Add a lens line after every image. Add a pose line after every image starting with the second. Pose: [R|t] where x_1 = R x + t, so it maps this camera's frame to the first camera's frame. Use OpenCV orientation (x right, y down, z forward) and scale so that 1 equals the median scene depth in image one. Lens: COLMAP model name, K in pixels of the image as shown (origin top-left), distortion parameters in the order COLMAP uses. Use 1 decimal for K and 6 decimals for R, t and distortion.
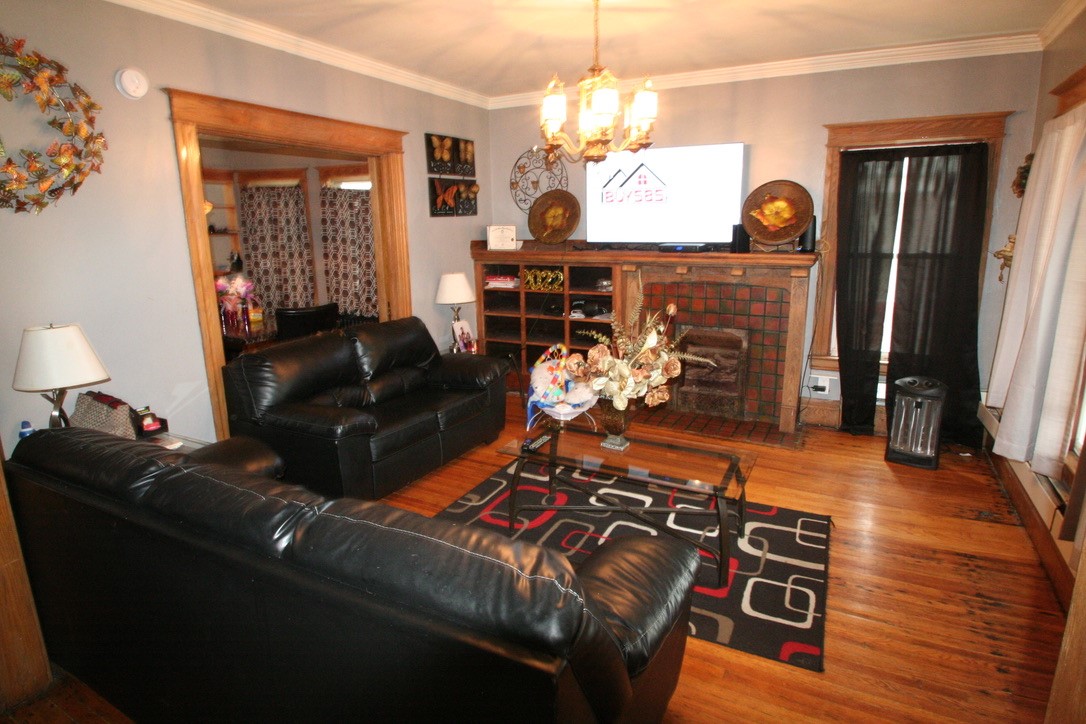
lens RADIAL K [[597.0, 0, 543.0], [0, 597.0, 362.0], [0, 0, 1]] dist [0.000279, -0.027319]
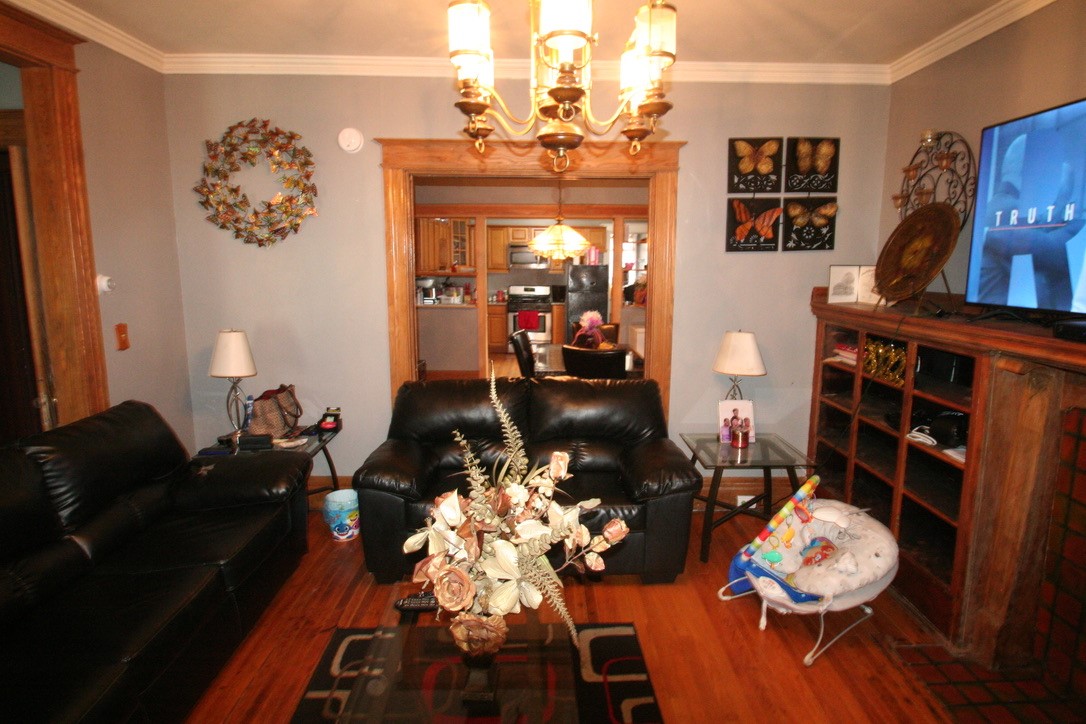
lens RADIAL K [[597.0, 0, 543.0], [0, 597.0, 362.0], [0, 0, 1]] dist [0.000279, -0.027319]
pose [[0.493182, 0.157519, -0.855546, 0.336071], [-0.204626, 0.976881, 0.061901, -0.108525], [0.845517, 0.144539, 0.514013, 0.442994]]
